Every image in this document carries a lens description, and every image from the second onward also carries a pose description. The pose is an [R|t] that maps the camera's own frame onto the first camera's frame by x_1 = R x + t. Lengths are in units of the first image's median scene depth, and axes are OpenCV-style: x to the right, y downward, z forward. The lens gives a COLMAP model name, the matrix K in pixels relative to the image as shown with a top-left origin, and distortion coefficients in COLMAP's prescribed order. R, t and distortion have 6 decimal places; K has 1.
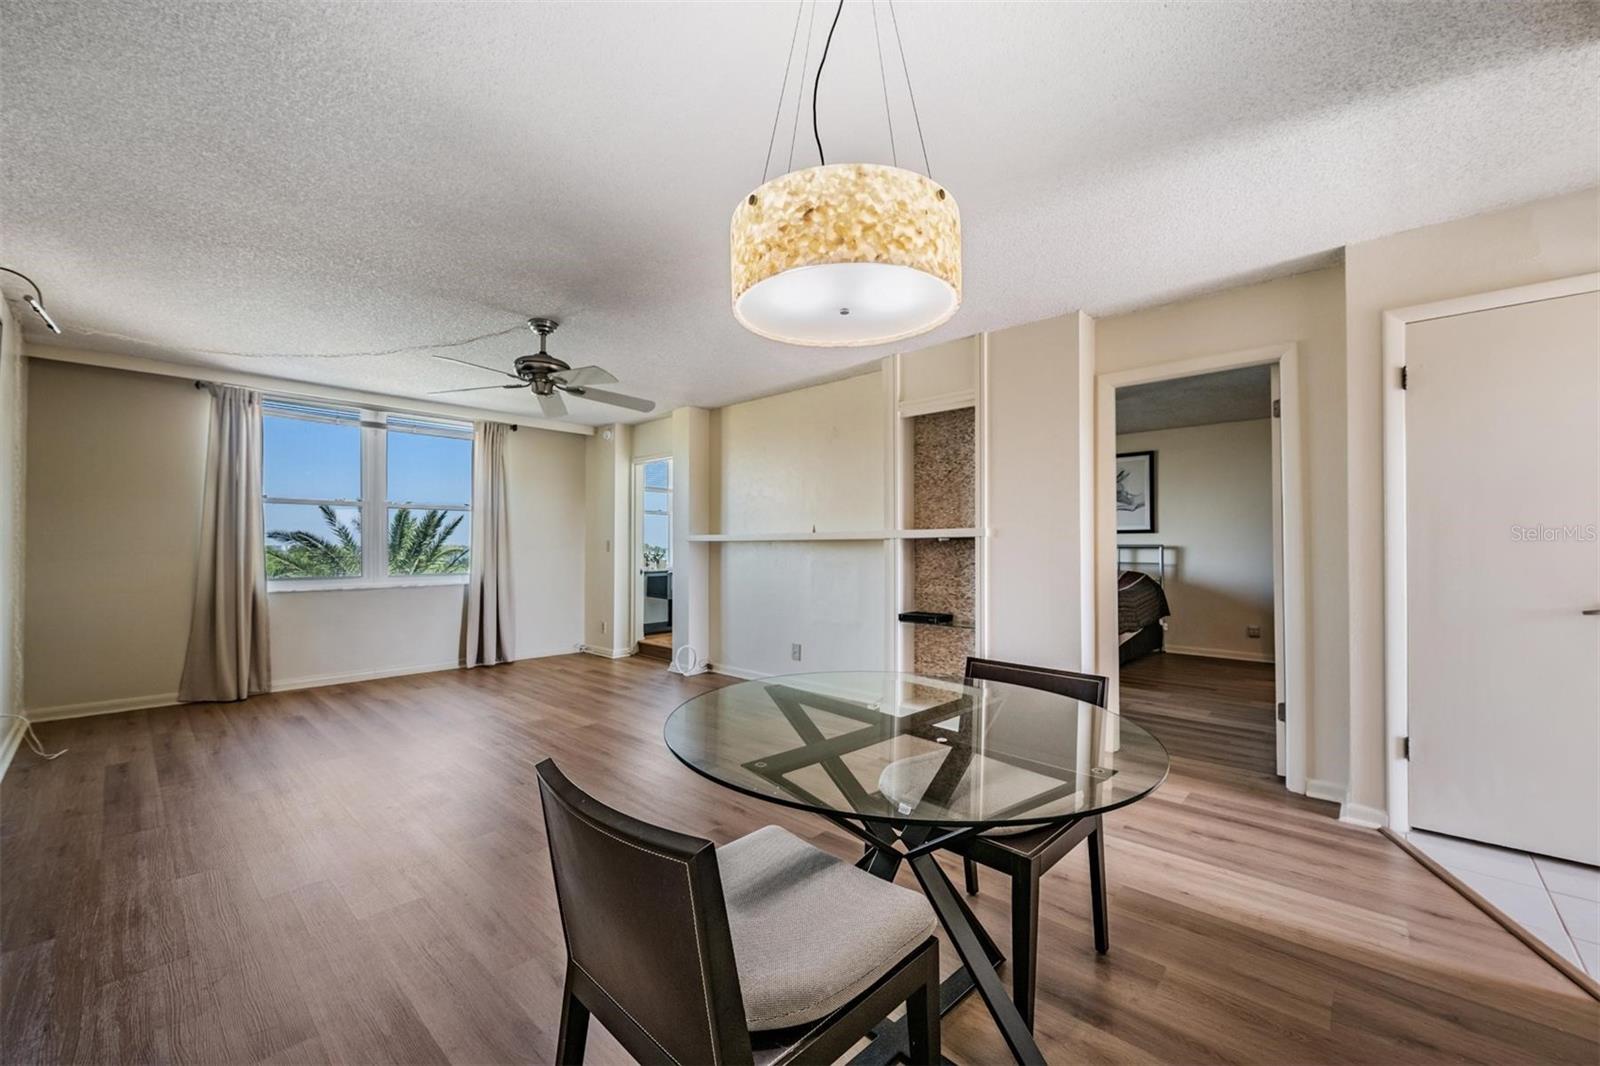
lens RADIAL K [[630.5, 0, 800.6], [0, 630.5, 523.4], [0, 0, 1]] dist [0.001875, -0.000068]
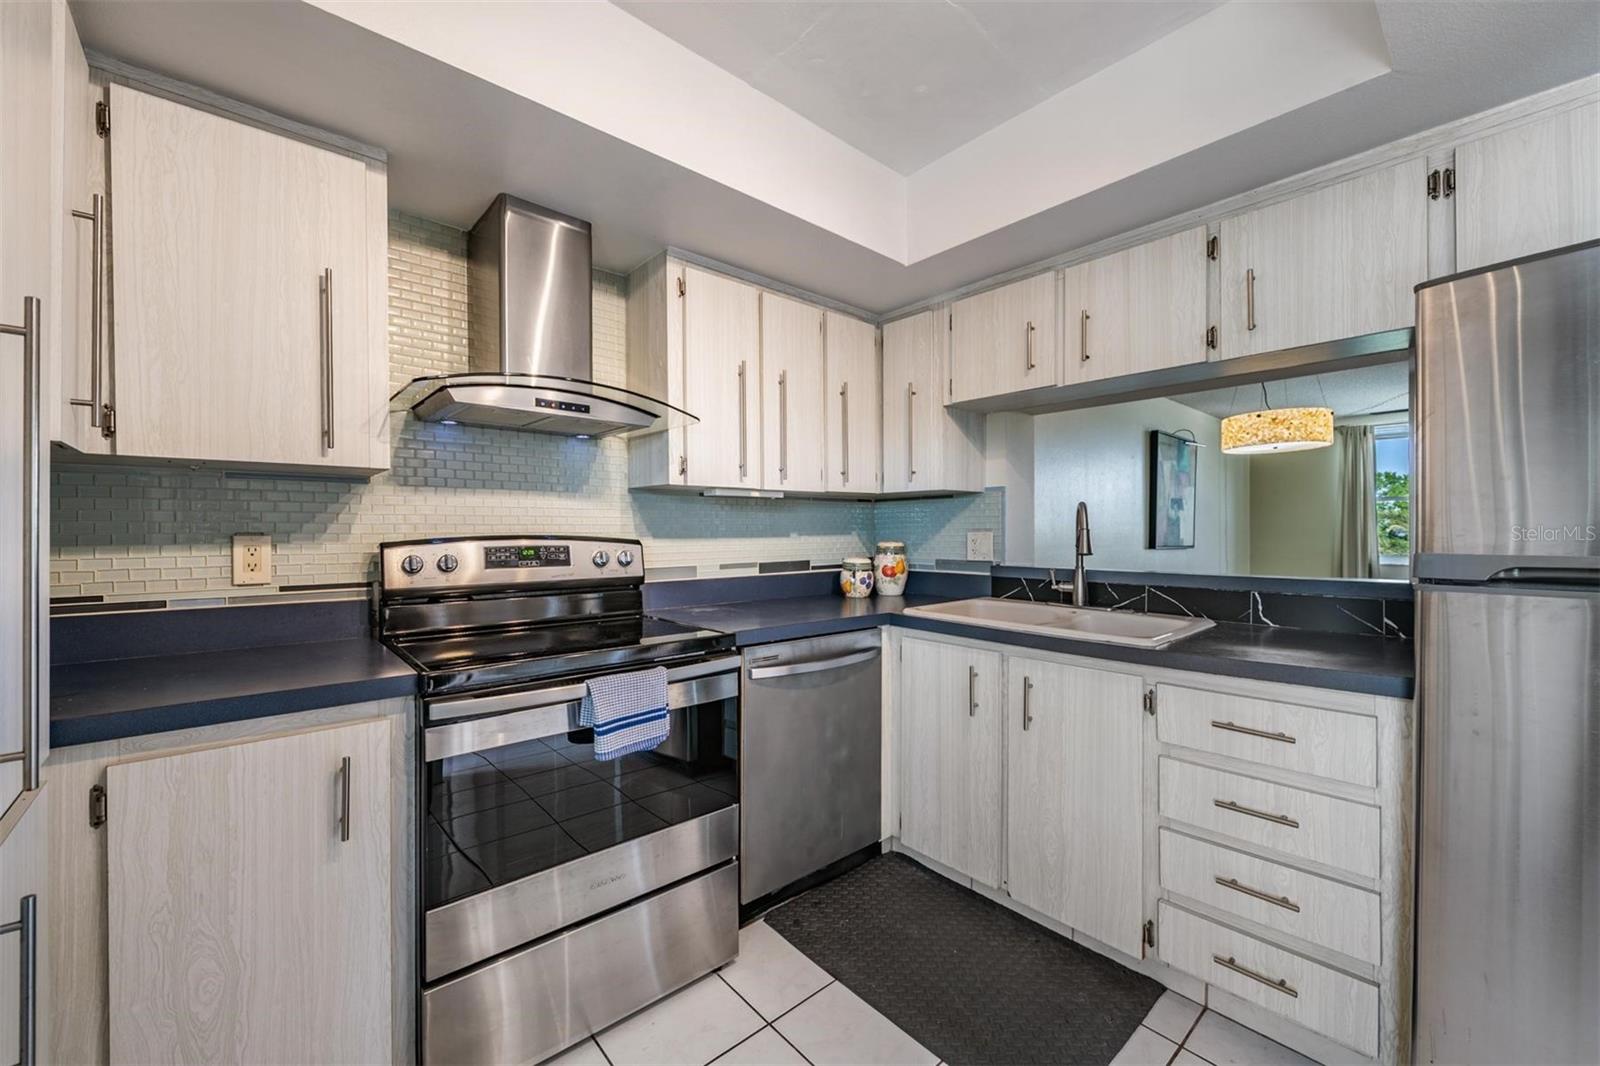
lens RADIAL K [[624.9, 0, 795.3], [0, 624.9, 534.9], [0, 0, 1]] dist [0.001643, 0.000006]
pose [[-0.106798, 0.006190, -0.994261, 0.753624], [0.044577, 0.999005, 0.001432, -0.019050], [0.993281, -0.044168, -0.106968, -0.184650]]
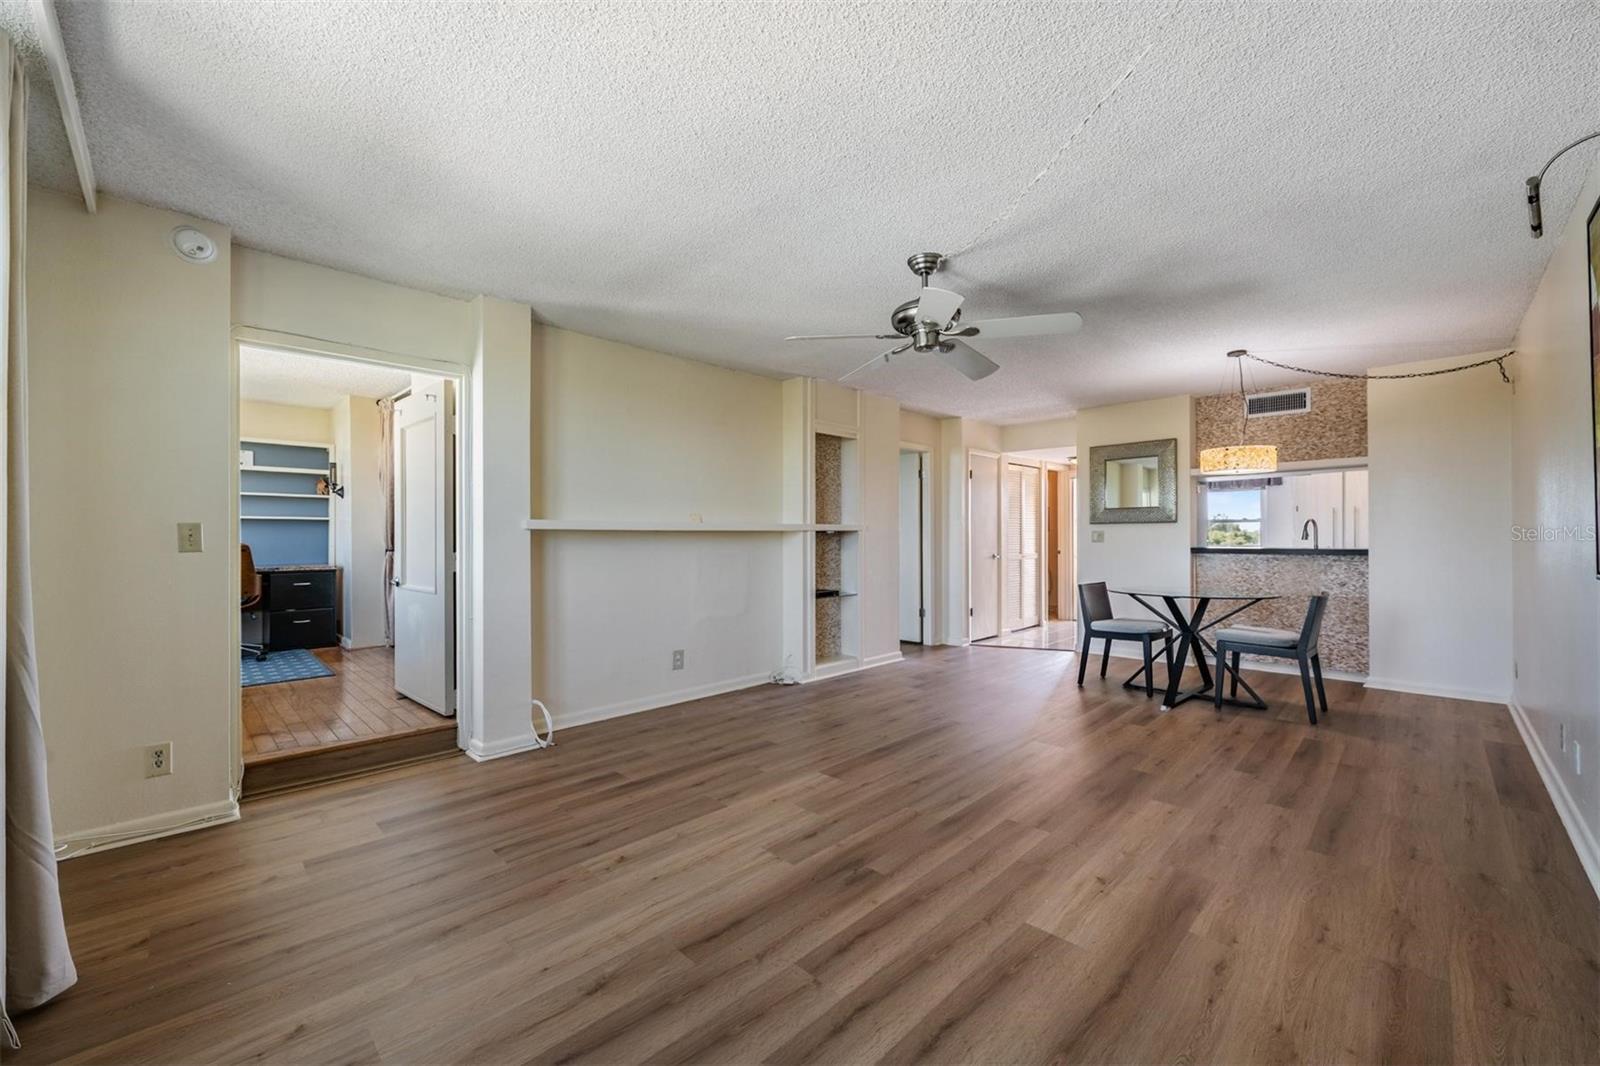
lens RADIAL K [[623.5, 0, 807.7], [0, 623.5, 530.3], [0, 0, 1]] dist [0.000876, -0.000056]
pose [[0.036063, 0.009593, 0.999303, -0.949990], [-0.035472, 0.999336, -0.008313, 0.030269], [-0.998720, -0.035147, 0.036379, 0.885387]]
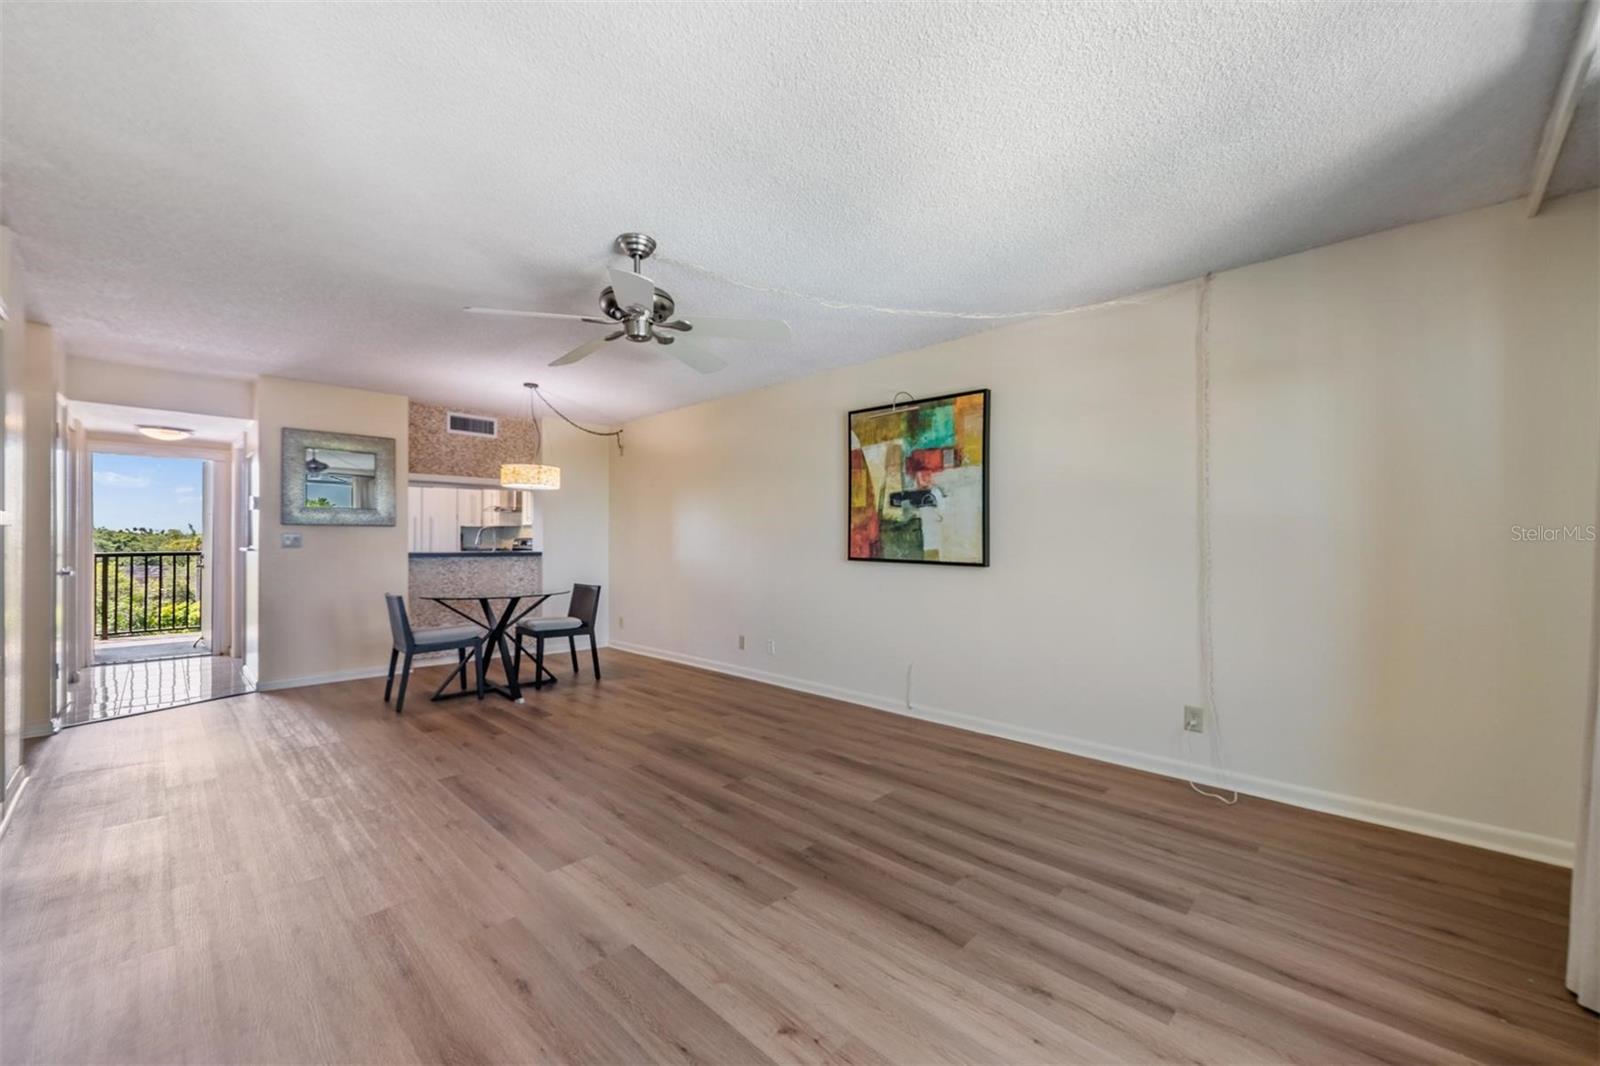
lens RADIAL K [[624.9, 0, 795.3], [0, 624.9, 534.9], [0, 0, 1]] dist [0.001643, 0.000006]
pose [[-0.999341, -0.003081, 0.036161, -0.493908], [-0.004900, 0.998720, -0.050335, 0.050324], [-0.035960, -0.050479, -0.998078, 1.357546]]
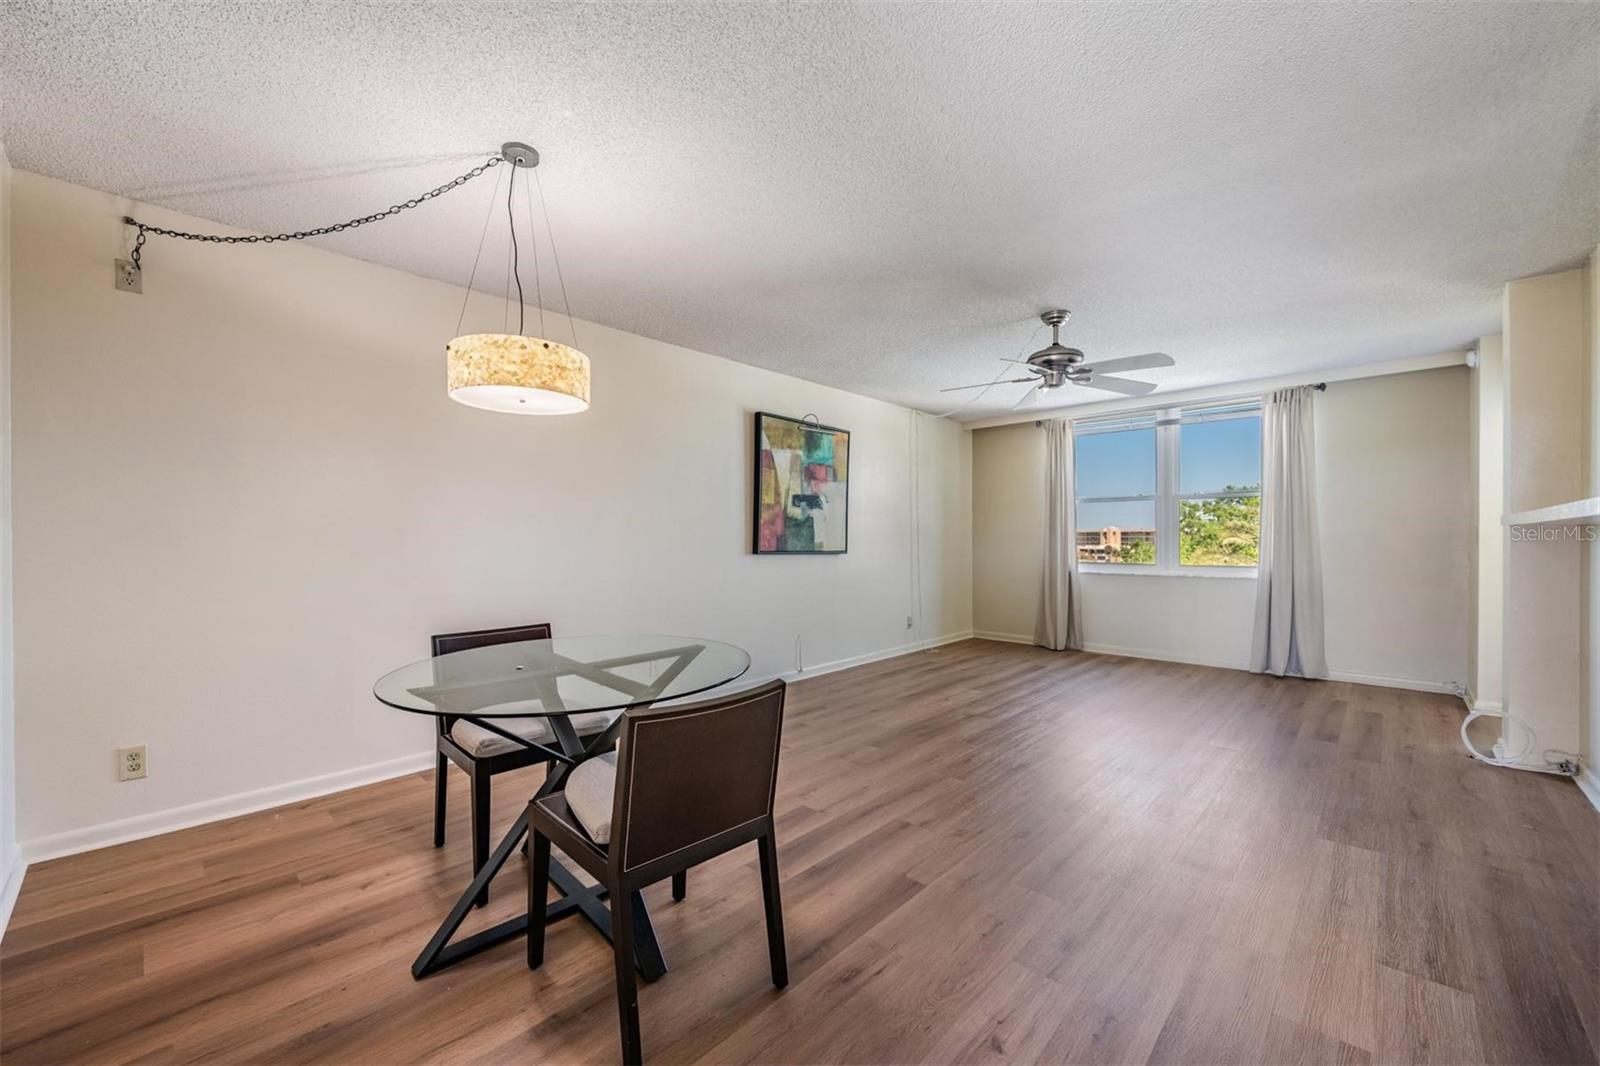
lens RADIAL K [[630.5, 0, 800.6], [0, 630.5, 523.4], [0, 0, 1]] dist [0.001875, -0.000068]
pose [[-0.019354, -0.024626, -0.999509, 0.476142], [0.039249, 0.998907, -0.025371, 0.019976], [0.999042, -0.039720, -0.018366, 0.476185]]
